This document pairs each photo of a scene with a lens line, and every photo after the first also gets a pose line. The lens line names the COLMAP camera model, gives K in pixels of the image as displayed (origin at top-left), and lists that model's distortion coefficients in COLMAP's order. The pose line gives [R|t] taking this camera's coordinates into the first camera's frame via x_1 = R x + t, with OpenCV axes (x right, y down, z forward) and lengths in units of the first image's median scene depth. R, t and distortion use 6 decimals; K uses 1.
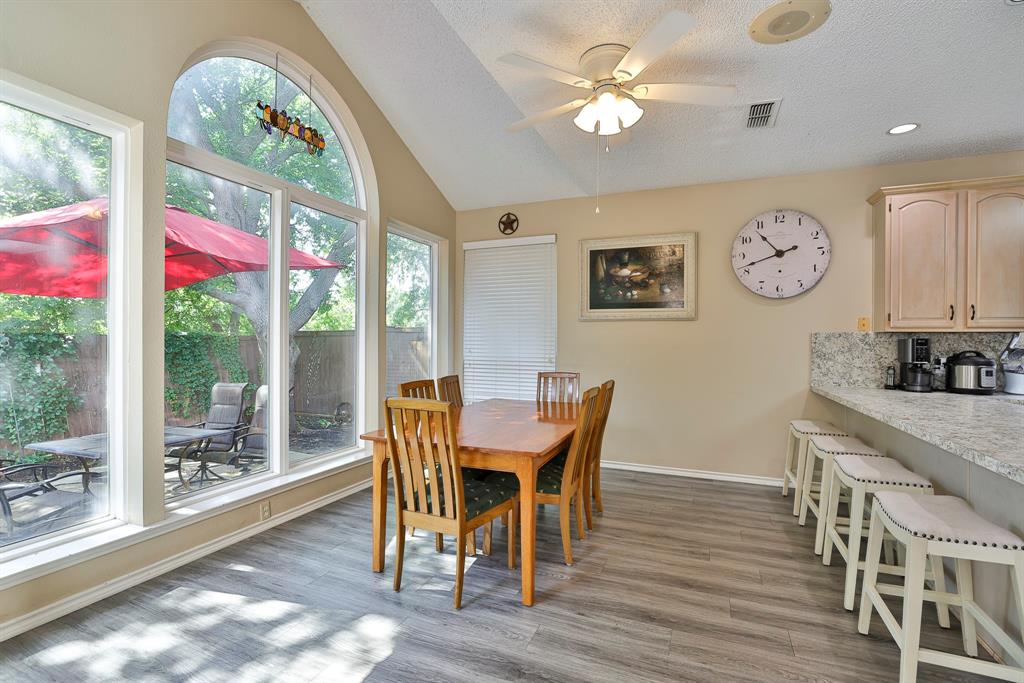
lens RADIAL K [[474.1, 0, 523.0], [0, 474.1, 342.1], [0, 0, 1]] dist [-0.033914, 0.006193]
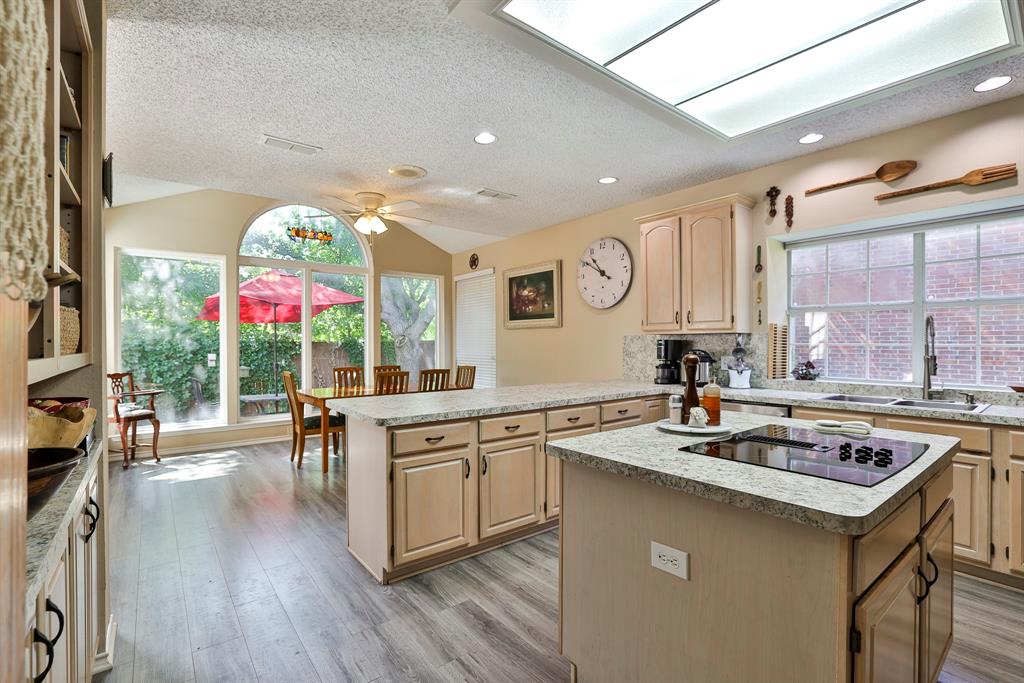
lens RADIAL K [[474.1, 0, 523.0], [0, 474.1, 342.1], [0, 0, 1]] dist [-0.033914, 0.006193]
pose [[0.876604, -0.010490, -0.481097, 1.017272], [0.008264, 0.999943, -0.006745, 0.003458], [0.481141, 0.001937, 0.876641, -0.229418]]
